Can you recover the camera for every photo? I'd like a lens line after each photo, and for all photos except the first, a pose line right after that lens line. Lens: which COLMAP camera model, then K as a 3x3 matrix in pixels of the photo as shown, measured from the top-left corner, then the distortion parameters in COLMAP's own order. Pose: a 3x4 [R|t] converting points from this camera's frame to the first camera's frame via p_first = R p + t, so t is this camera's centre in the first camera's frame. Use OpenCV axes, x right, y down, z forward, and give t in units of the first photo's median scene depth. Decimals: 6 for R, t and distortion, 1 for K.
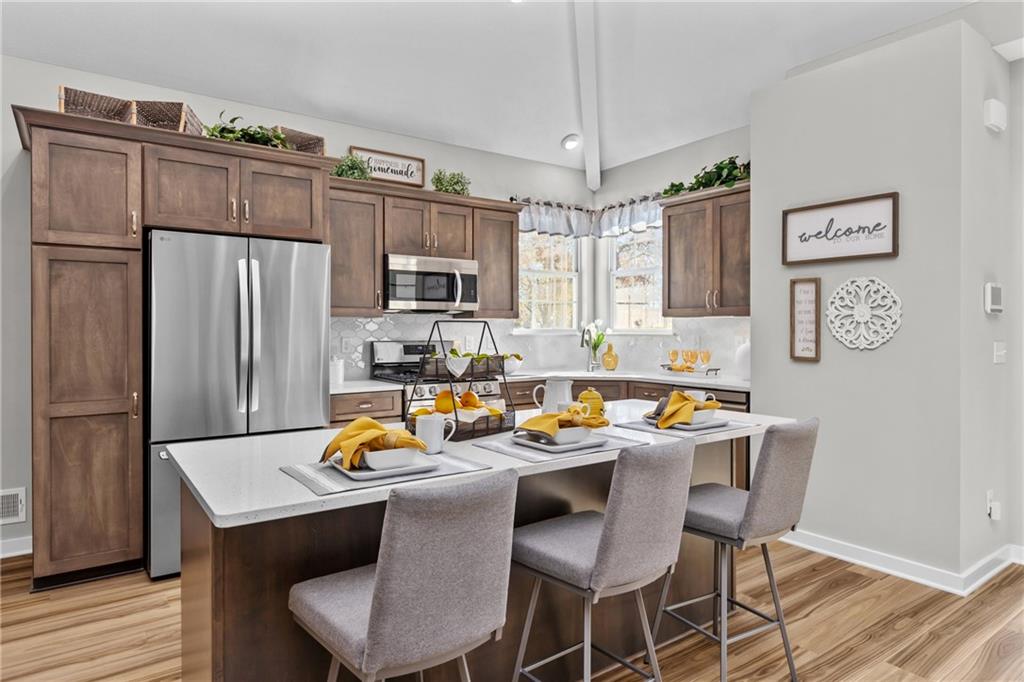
lens RADIAL K [[608.6, 0, 515.3], [0, 608.6, 337.0], [0, 0, 1]] dist [0.000728, -0.001507]
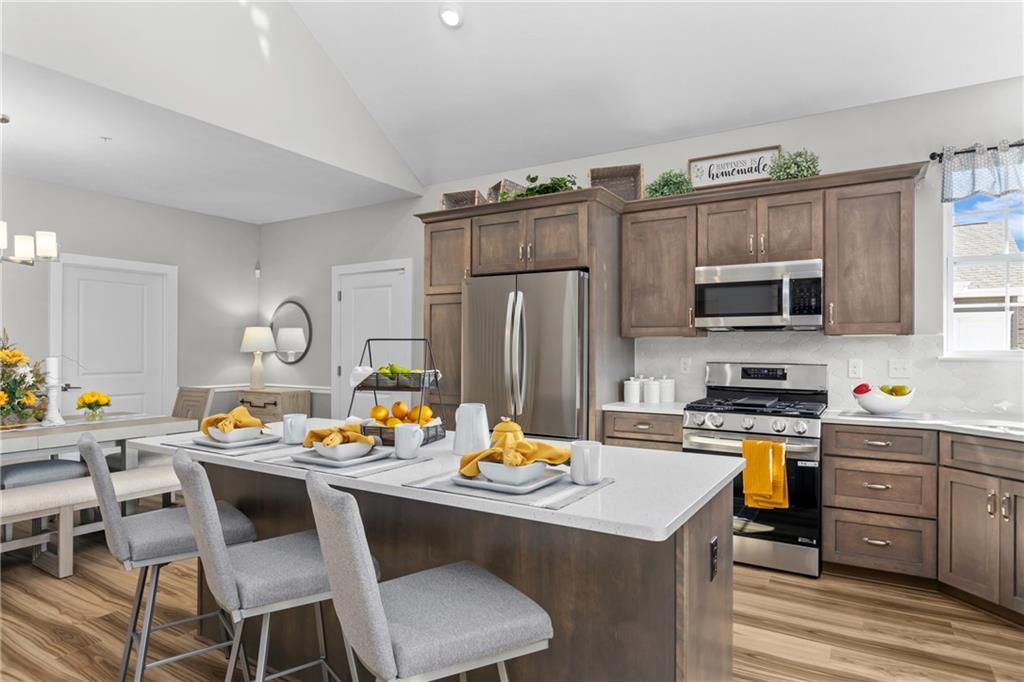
lens RADIAL K [[588.9, 0, 507.2], [0, 588.9, 348.8], [0, 0, 1]] dist [0.005426, 0.001248]
pose [[0.398100, -0.000416, -0.917342, 0.466789], [-0.016722, 0.999830, -0.007711, -0.001495], [0.917189, 0.018409, 0.398026, 0.362340]]
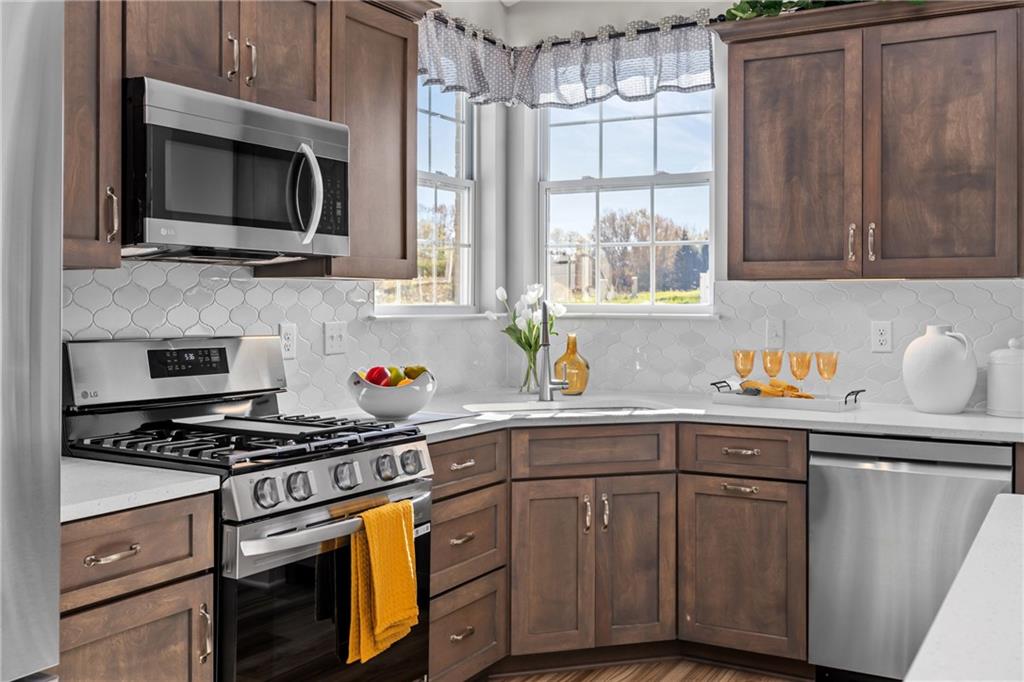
lens RADIAL K [[994.5, 0, 503.8], [0, 994.5, 311.0], [0, 0, 1]] dist [0.010621, 0.000000]
pose [[0.912963, -0.000391, 0.408043, -0.235538], [0.002452, 0.999987, -0.004530, -0.006362], [-0.408036, 0.005136, 0.912952, 0.401968]]
